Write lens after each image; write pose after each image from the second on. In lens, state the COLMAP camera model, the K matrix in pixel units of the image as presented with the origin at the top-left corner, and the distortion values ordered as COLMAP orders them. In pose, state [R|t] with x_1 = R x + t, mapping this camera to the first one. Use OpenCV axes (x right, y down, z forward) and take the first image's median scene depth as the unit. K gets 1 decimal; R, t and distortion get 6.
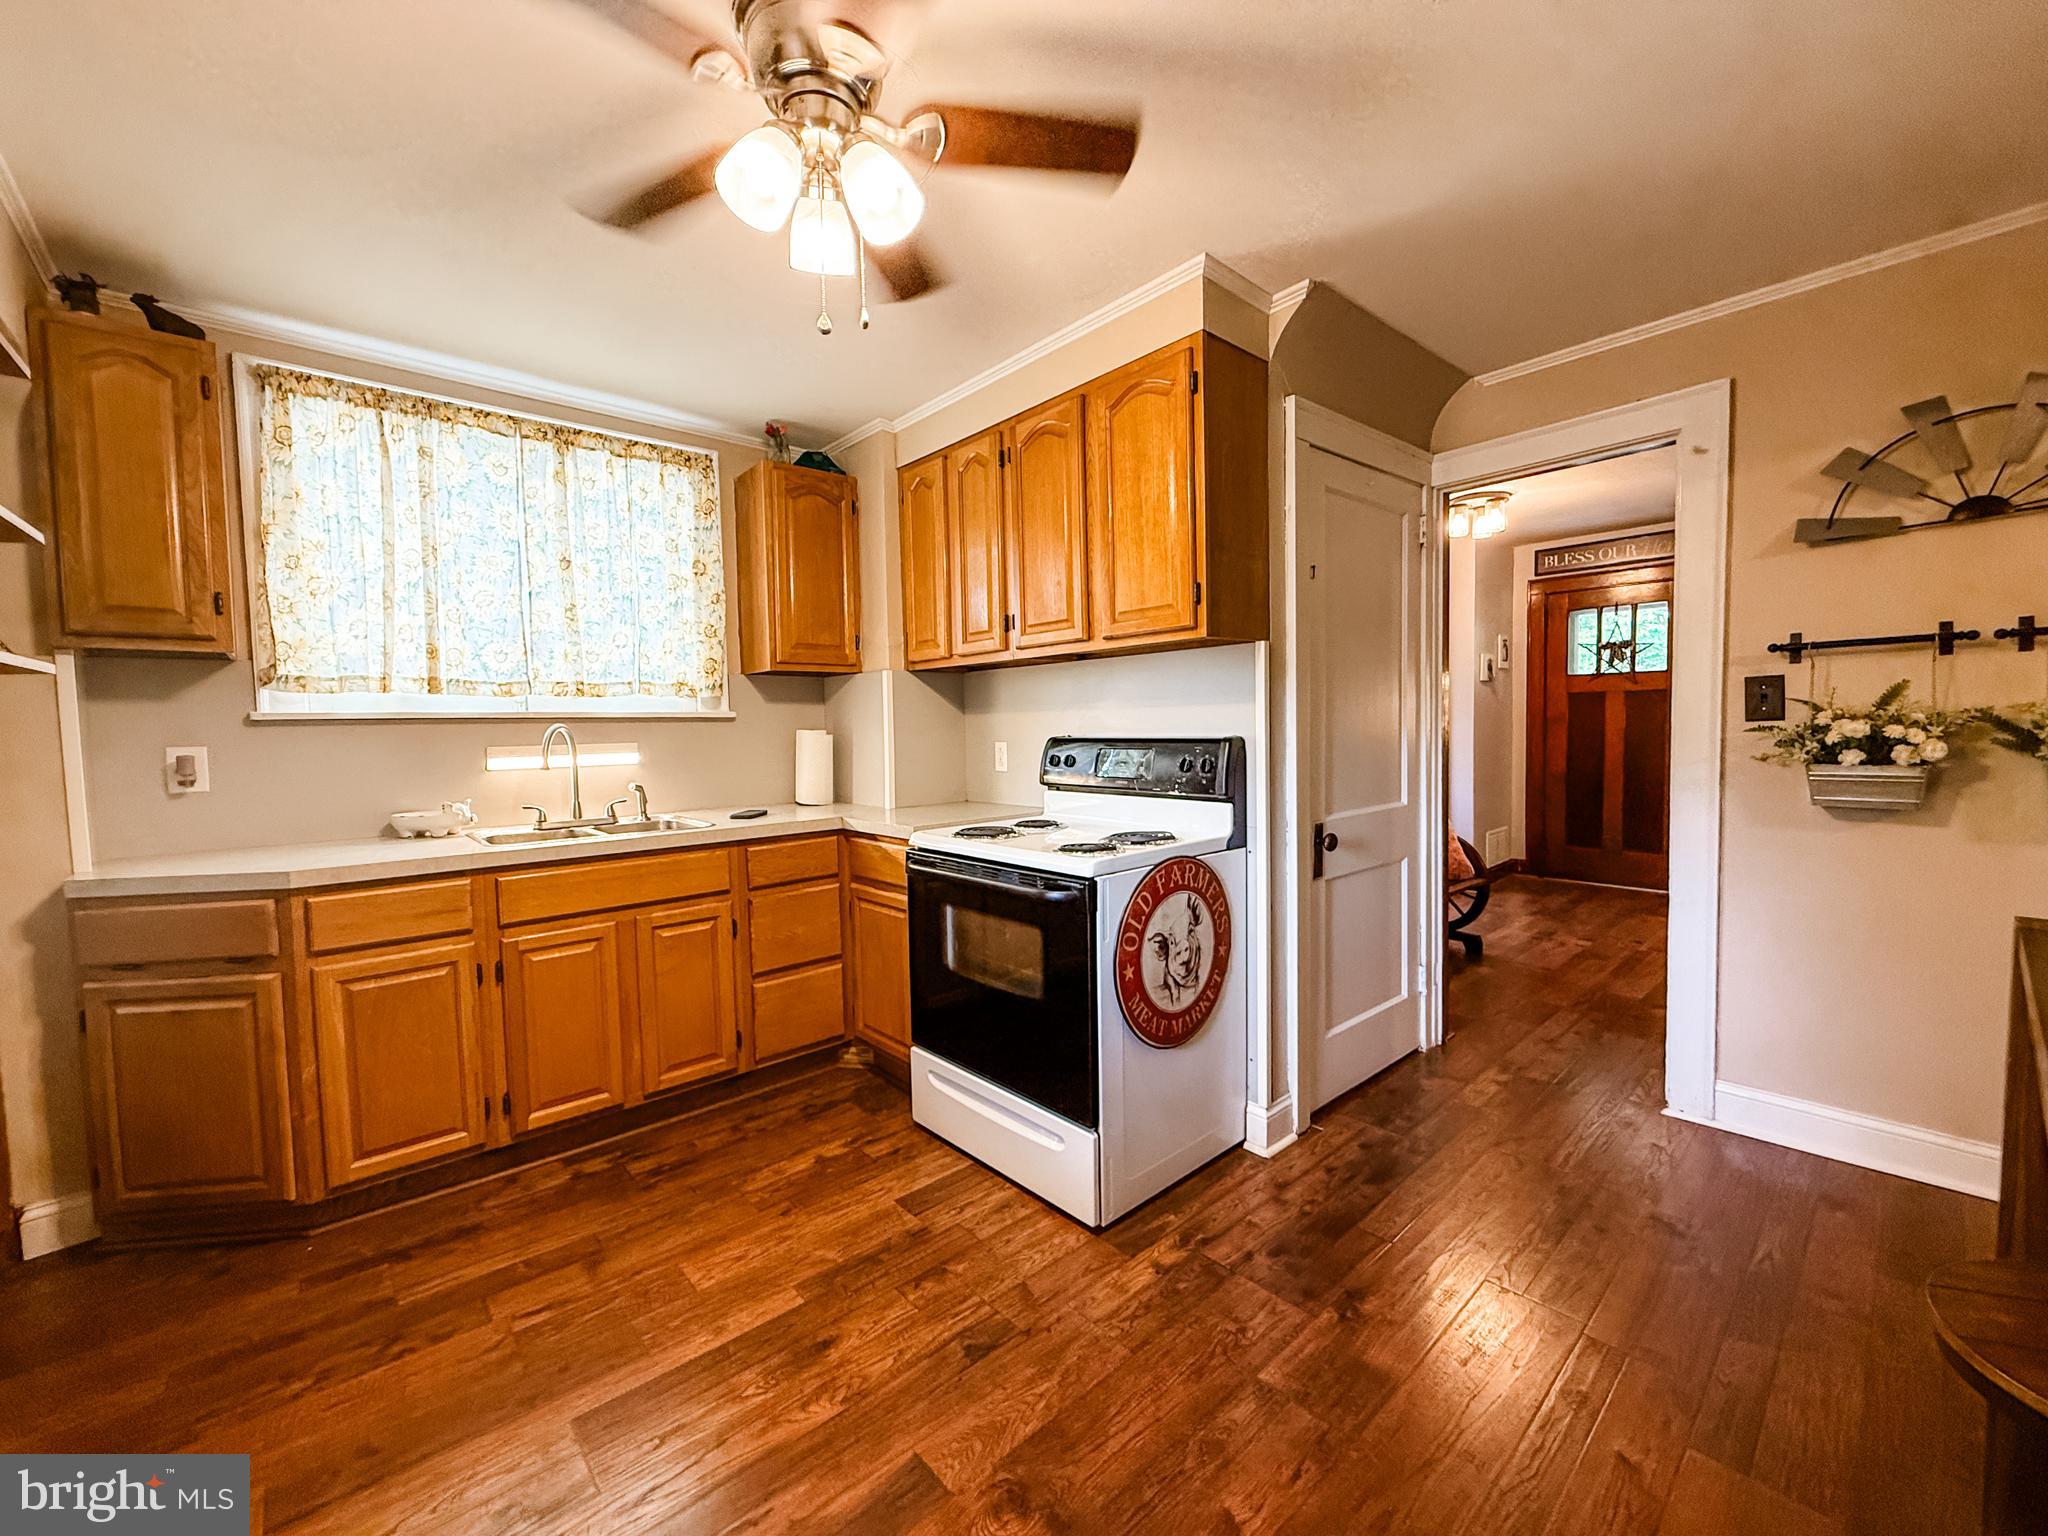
lens RADIAL K [[816.6, 0, 1020.8], [0, 816.6, 766.3], [0, 0, 1]] dist [-0.001396, 0.000551]
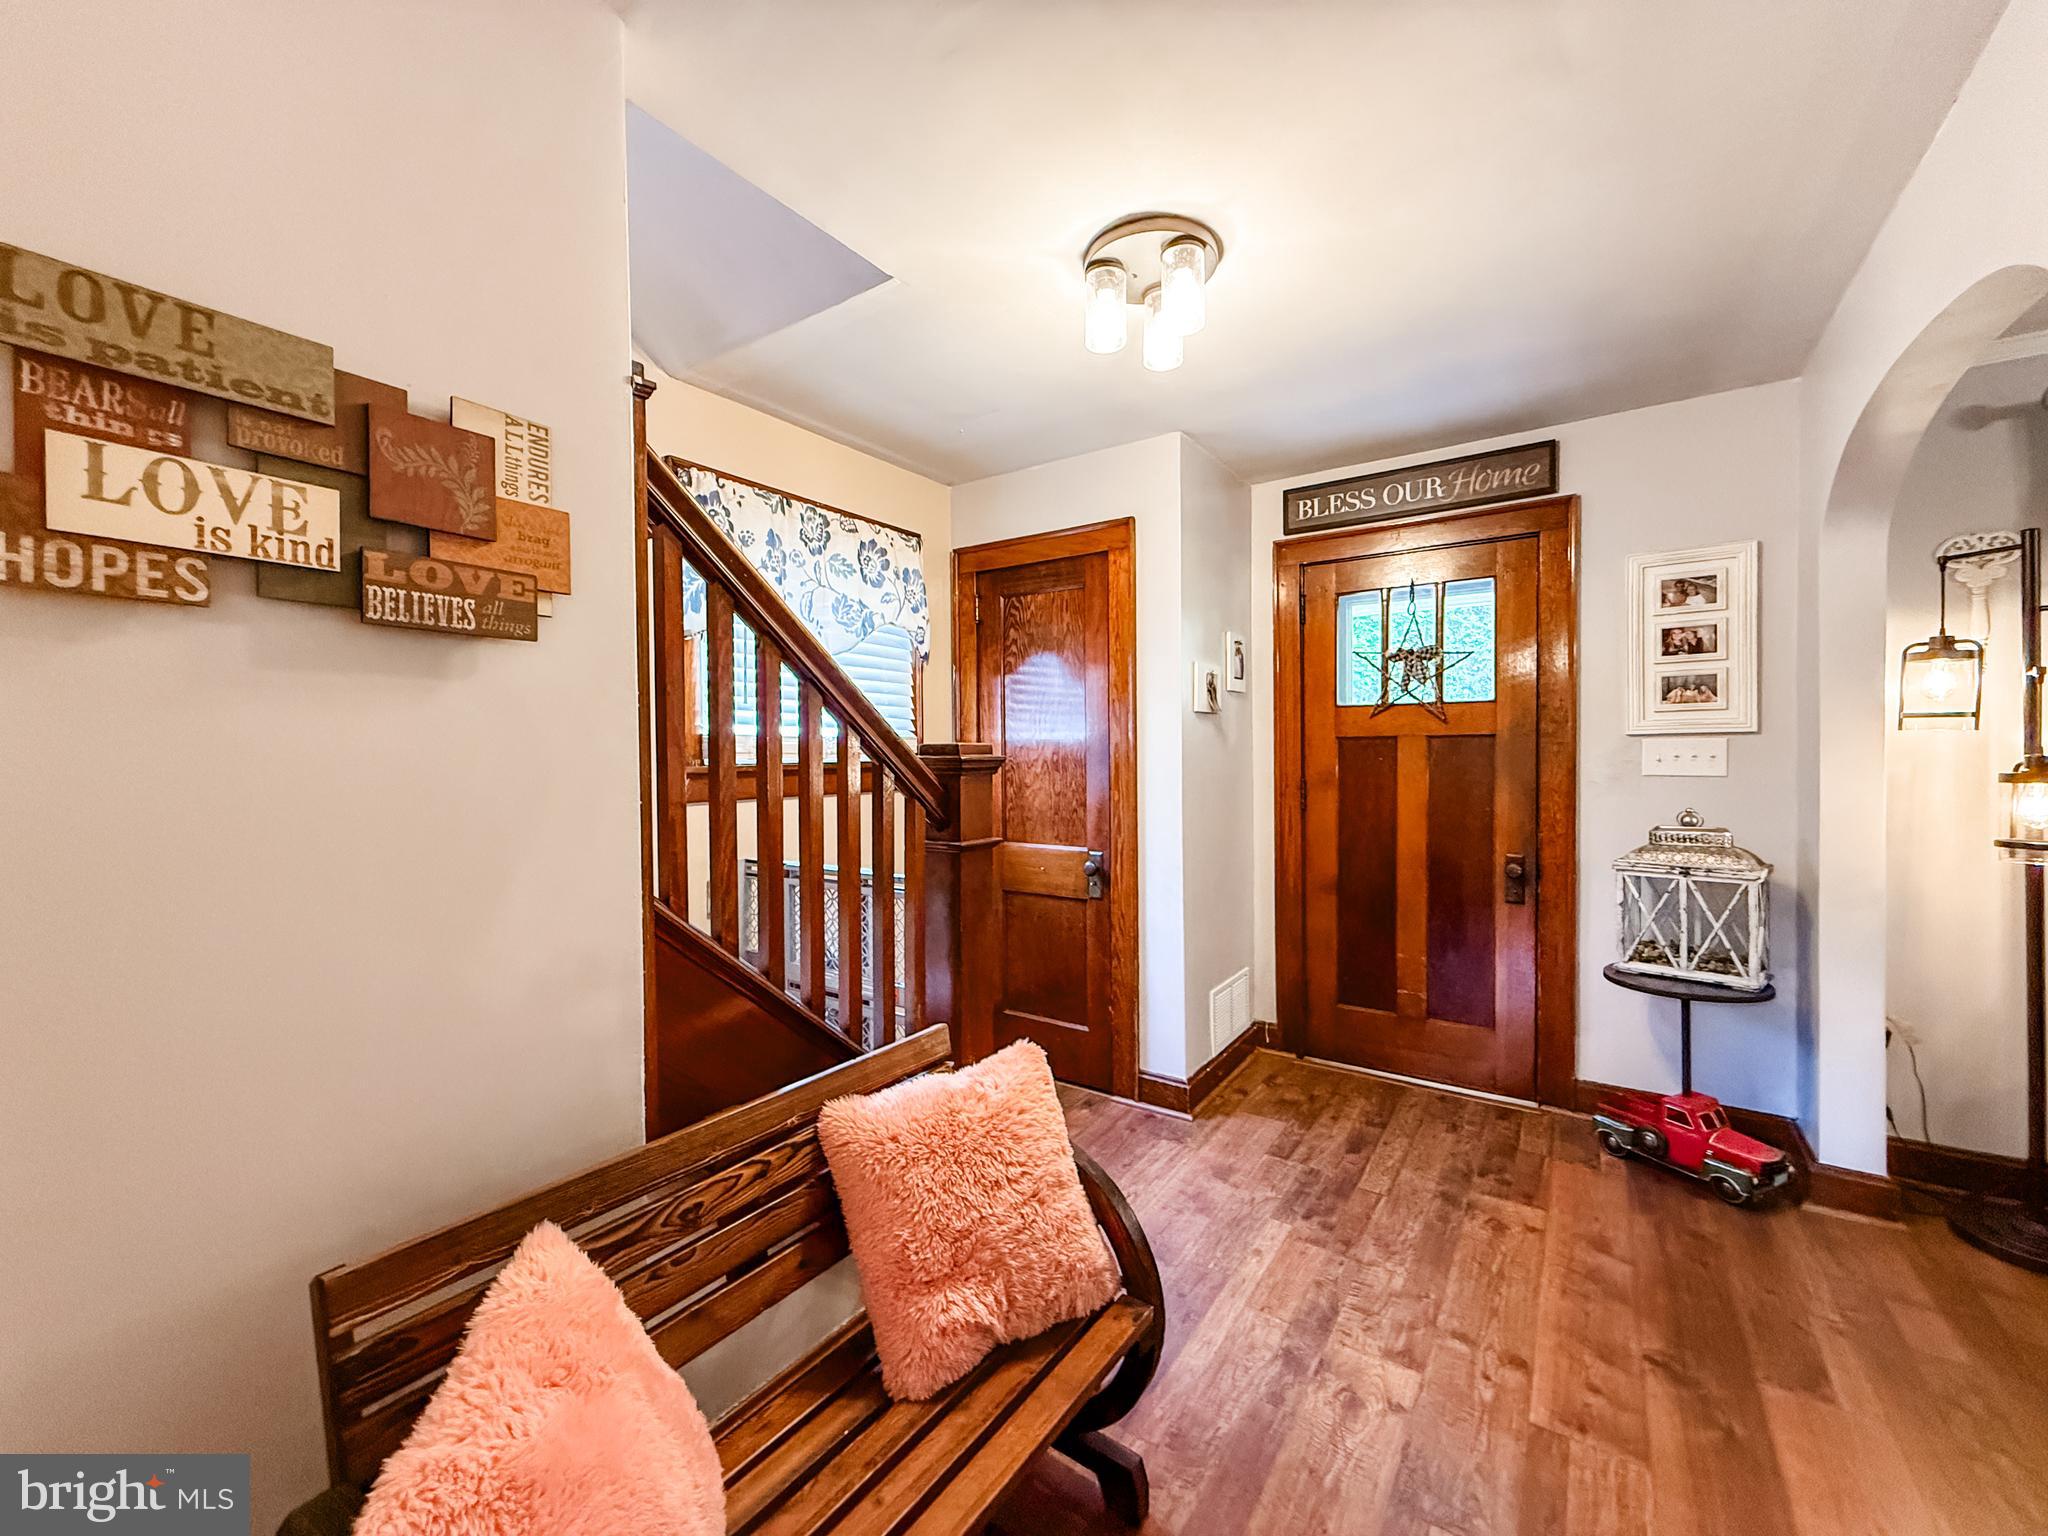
lens RADIAL K [[816.6, 0, 1020.8], [0, 816.6, 766.3], [0, 0, 1]] dist [-0.001396, 0.000551]
pose [[0.971237, 0.006868, 0.238017, 0.804819], [0.002211, 0.999281, -0.037858, -0.121608], [-0.238105, 0.037295, 0.970523, 1.260200]]
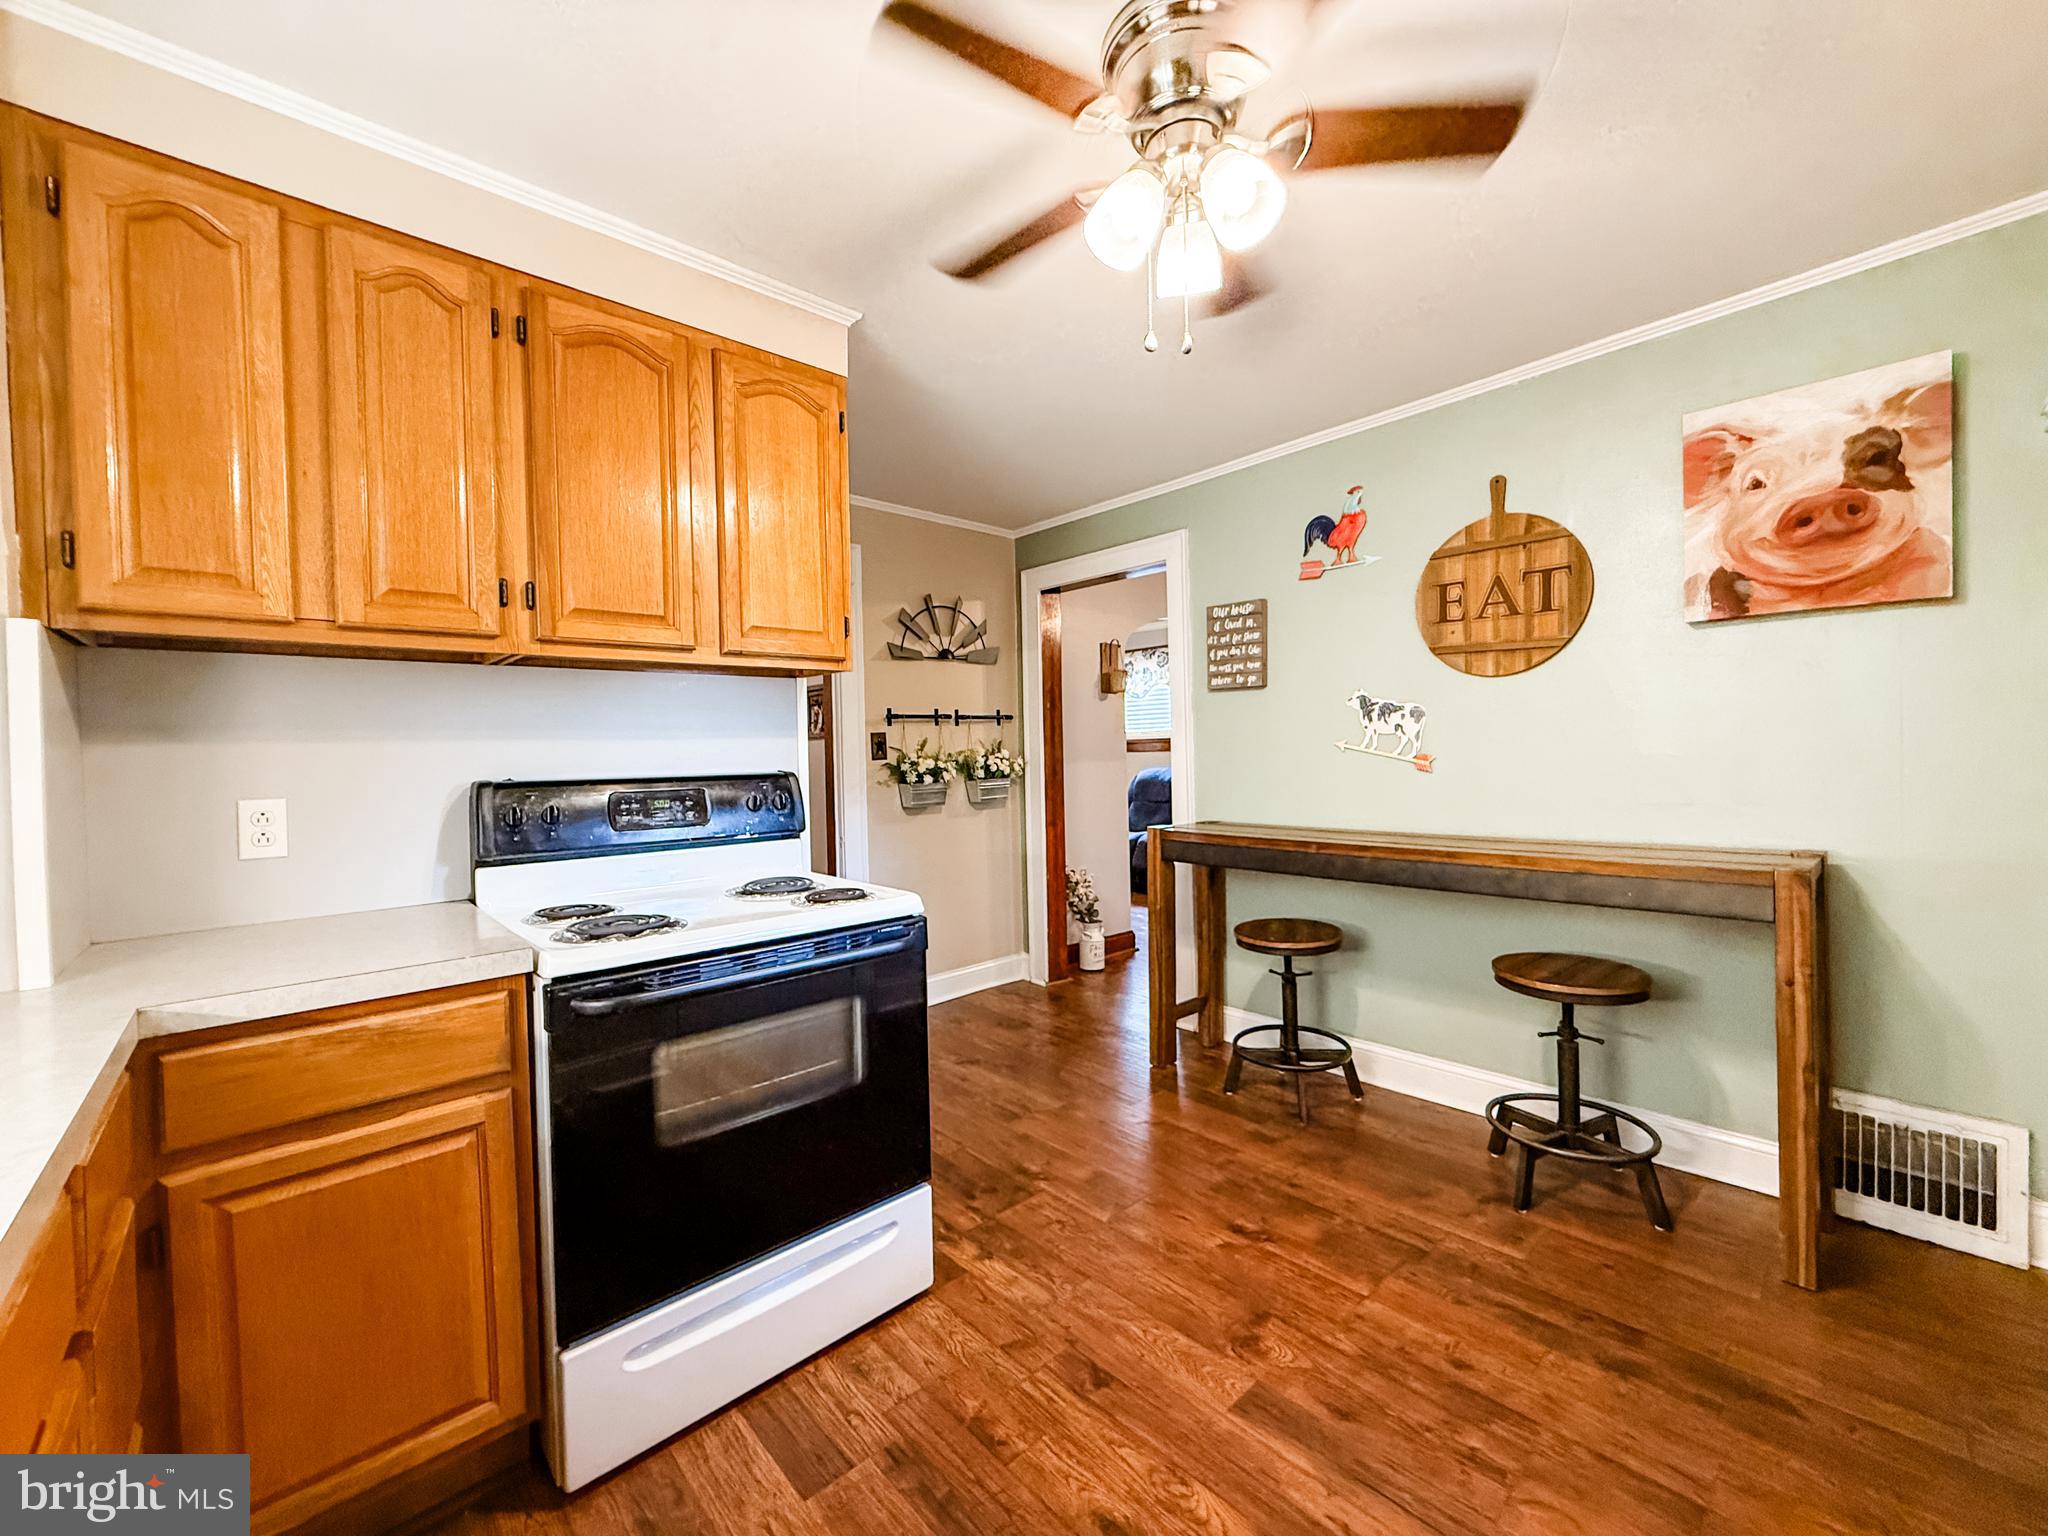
lens RADIAL K [[816.6, 0, 1020.8], [0, 816.6, 766.3], [0, 0, 1]] dist [-0.001396, 0.000551]
pose [[-0.018308, 0.000979, 0.999832, -0.753491], [0.070900, 0.997483, 0.000321, -0.023722], [-0.997315, 0.070894, -0.018331, 0.765691]]
